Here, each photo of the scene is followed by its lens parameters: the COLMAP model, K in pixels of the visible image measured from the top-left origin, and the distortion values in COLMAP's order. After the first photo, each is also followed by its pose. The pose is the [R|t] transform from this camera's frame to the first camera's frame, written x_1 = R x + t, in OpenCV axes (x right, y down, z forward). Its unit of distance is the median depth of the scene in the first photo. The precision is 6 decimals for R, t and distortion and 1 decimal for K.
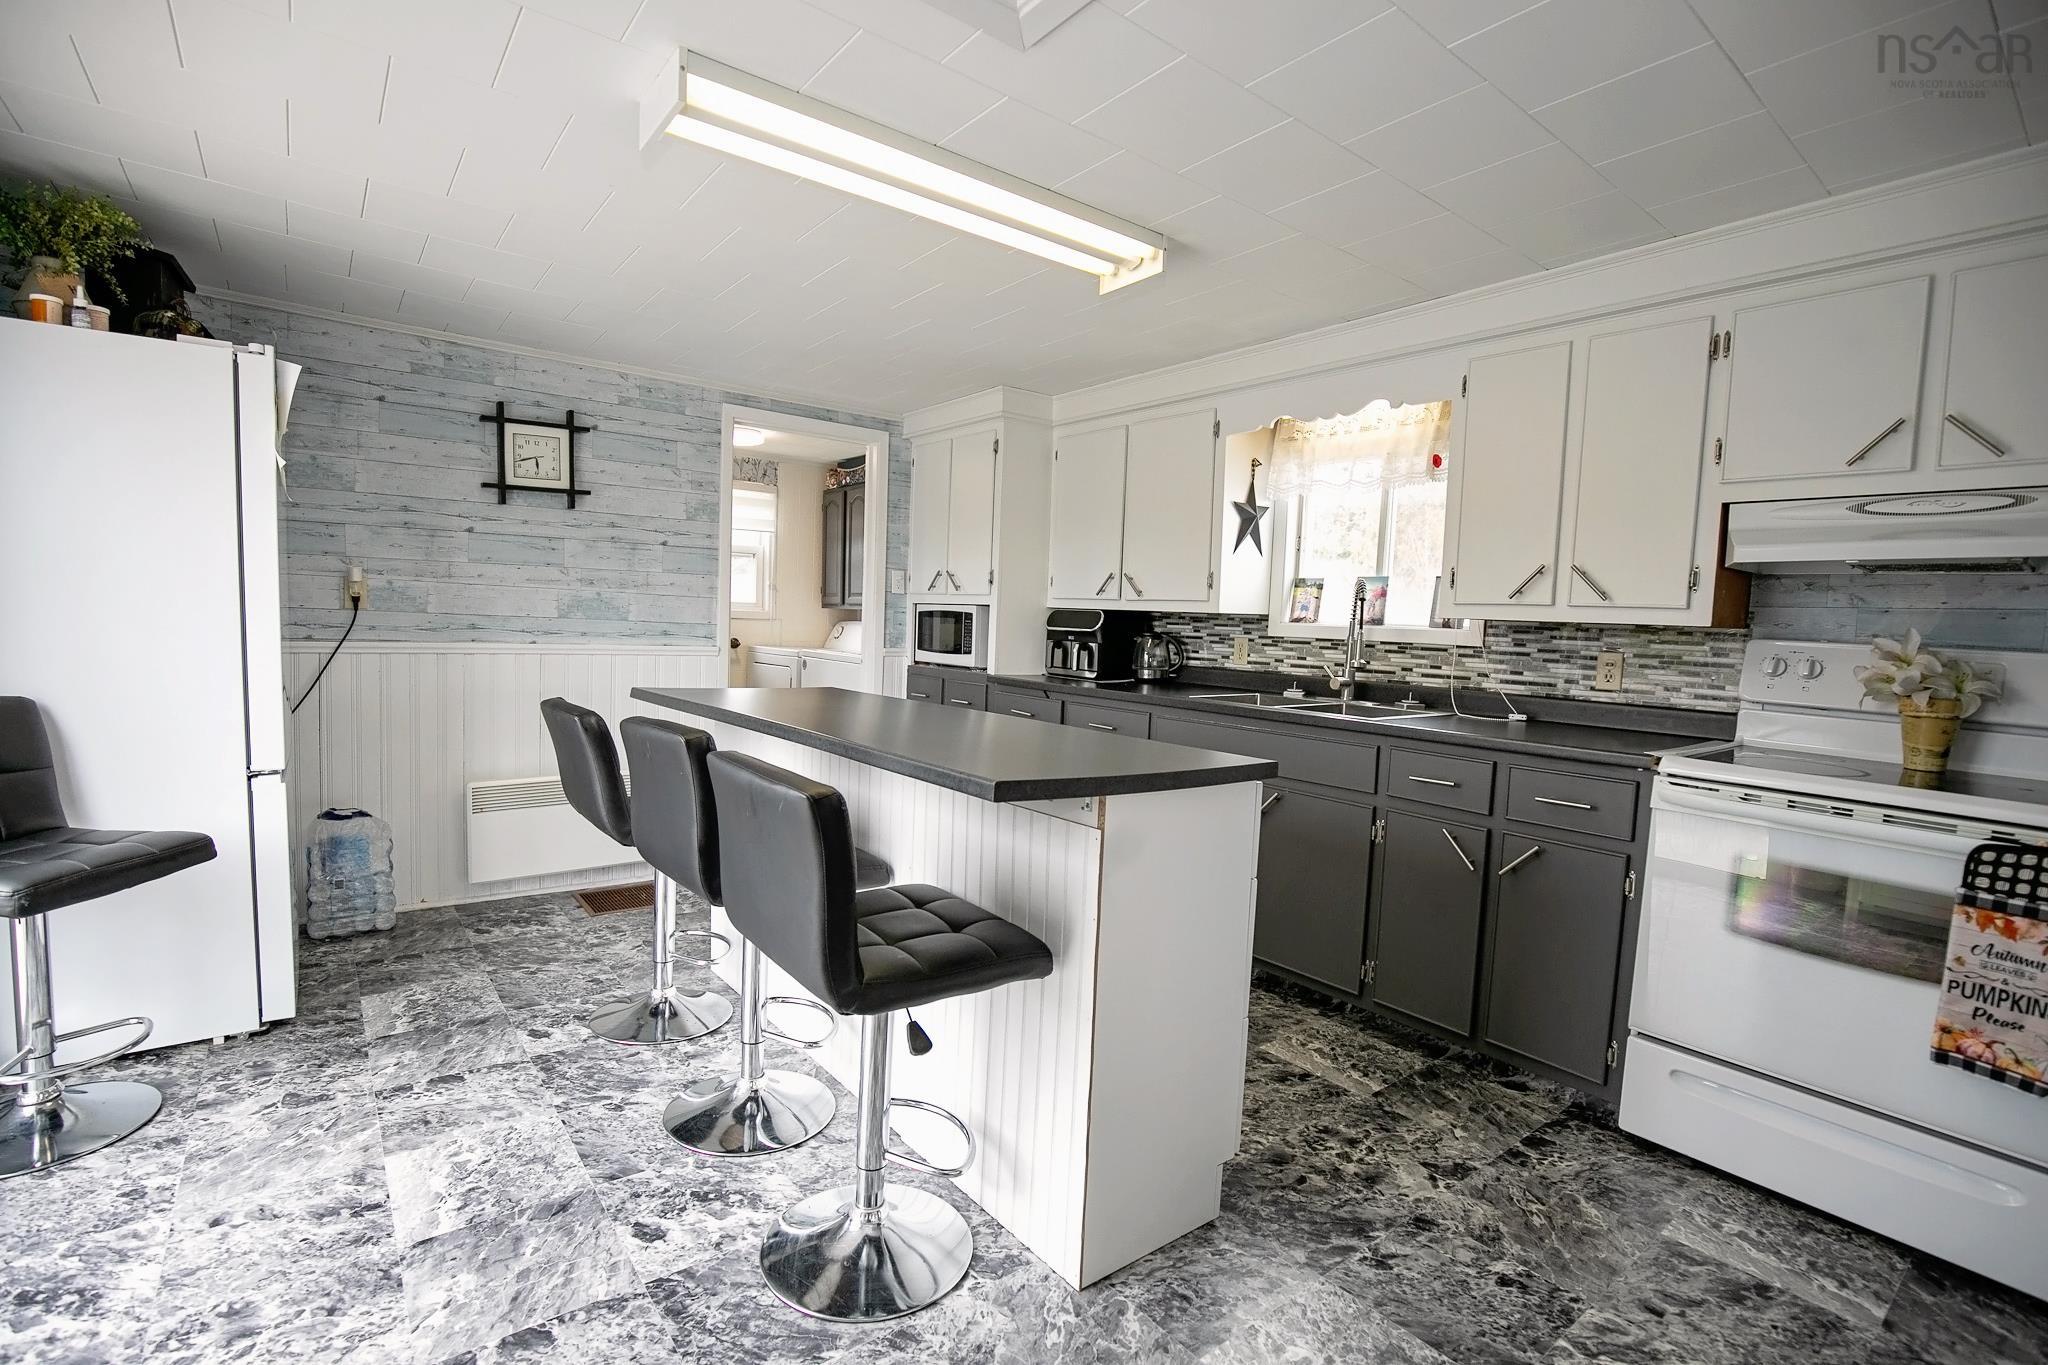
lens RADIAL K [[935.2, 0, 1057.6], [0, 935.2, 673.4], [0, 0, 1]] dist [-0.038914, 0.000083]
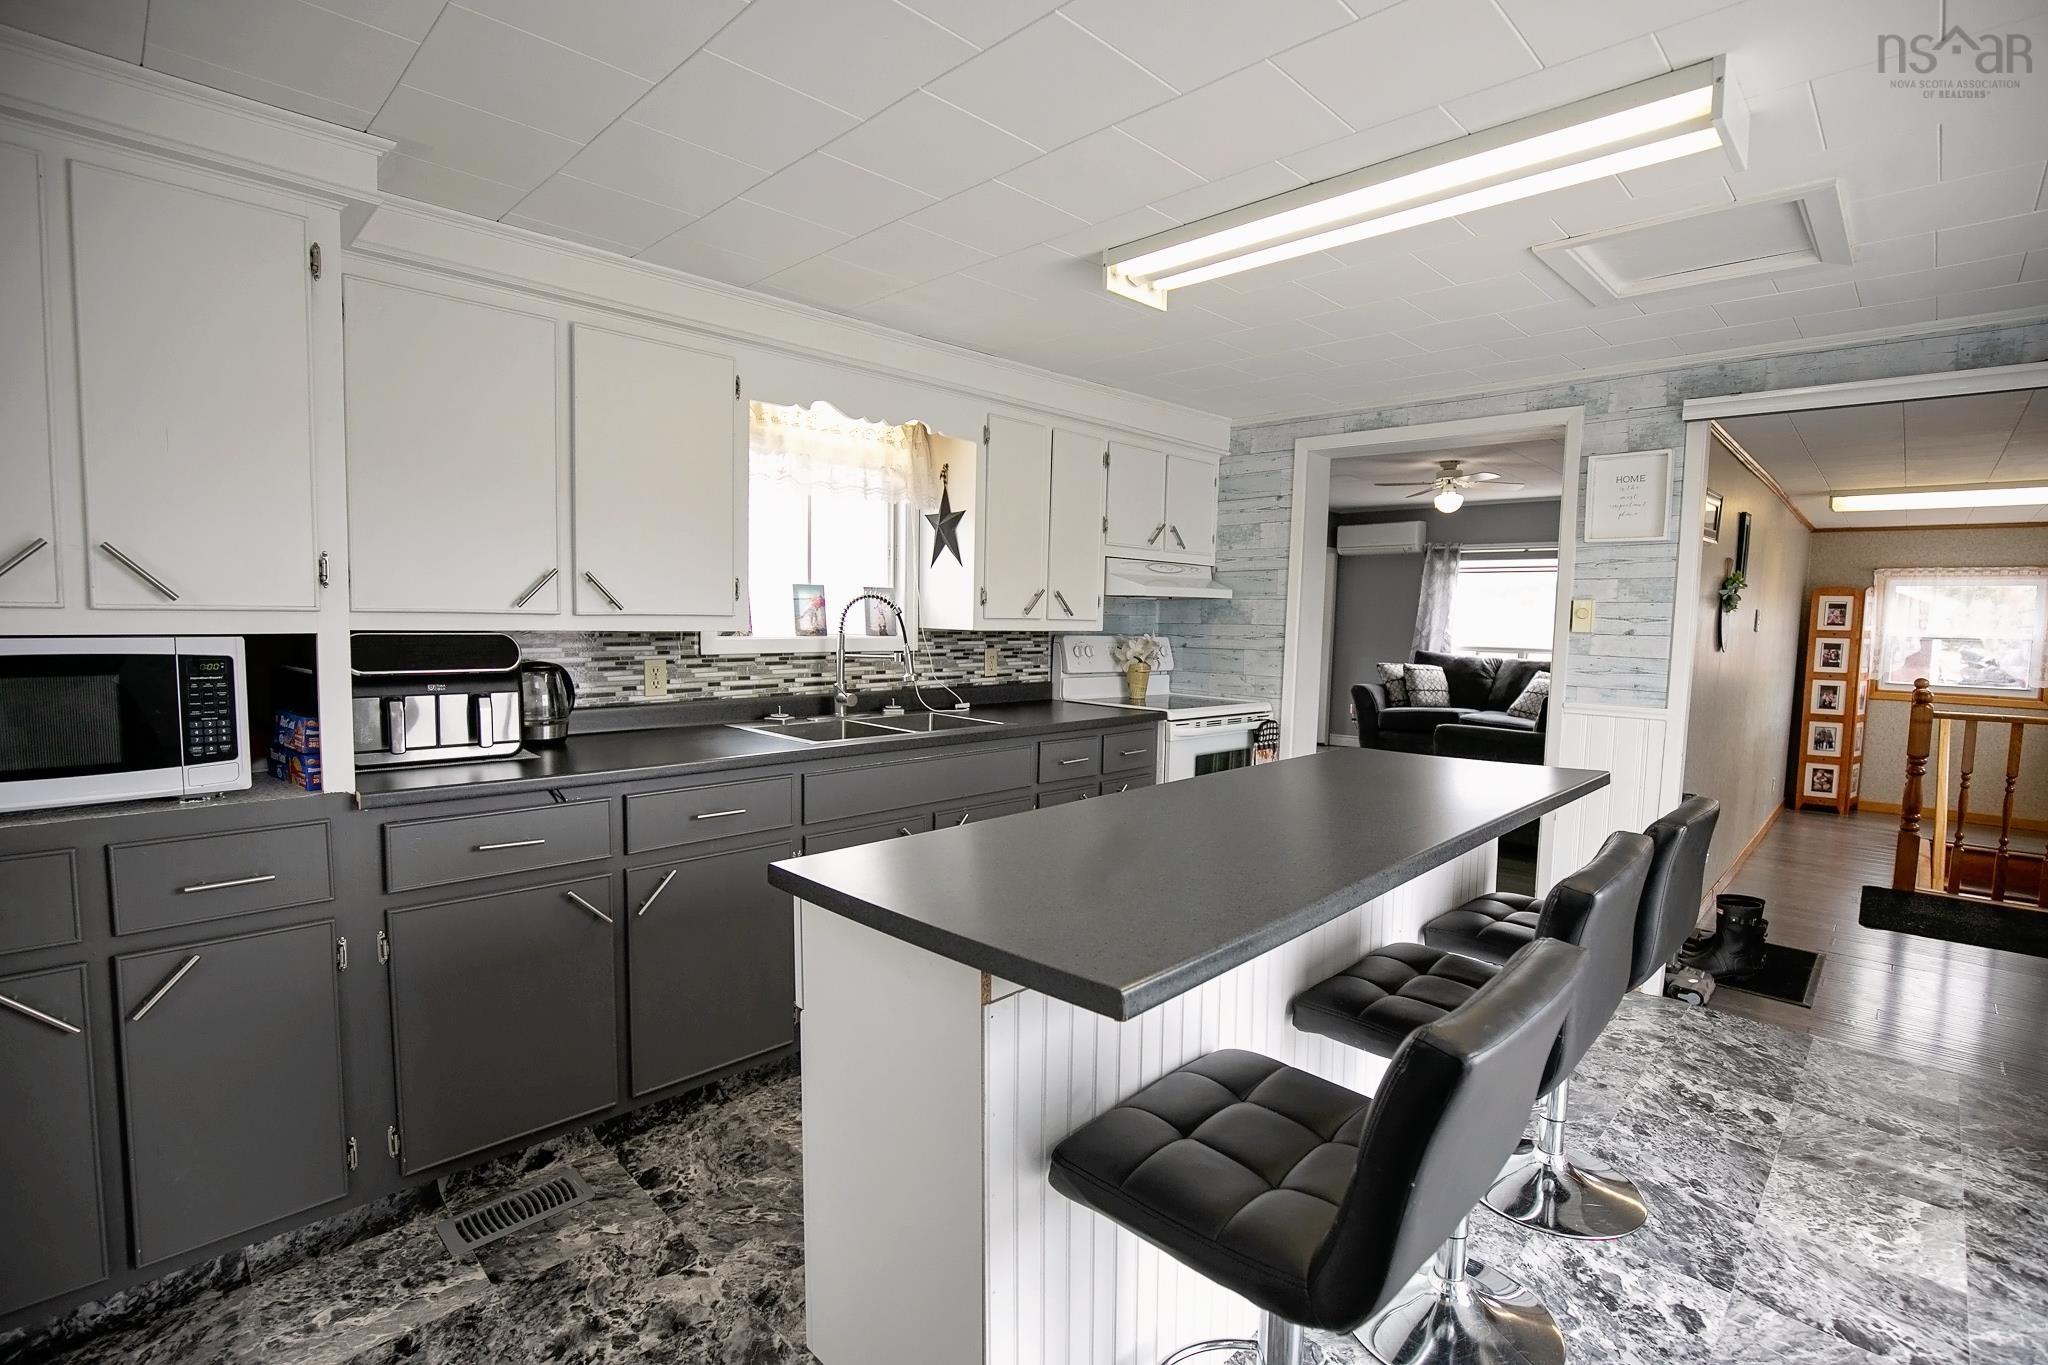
lens RADIAL K [[943.6, 0, 1024.0], [0, 943.6, 682.5], [0, 0, 1]] dist [-0.075336, 0.007803]
pose [[-0.084849, -0.079603, 0.993209, -0.738386], [0.067745, 0.994036, 0.085457, -0.082700], [-0.994088, 0.074536, -0.078950, 0.997076]]
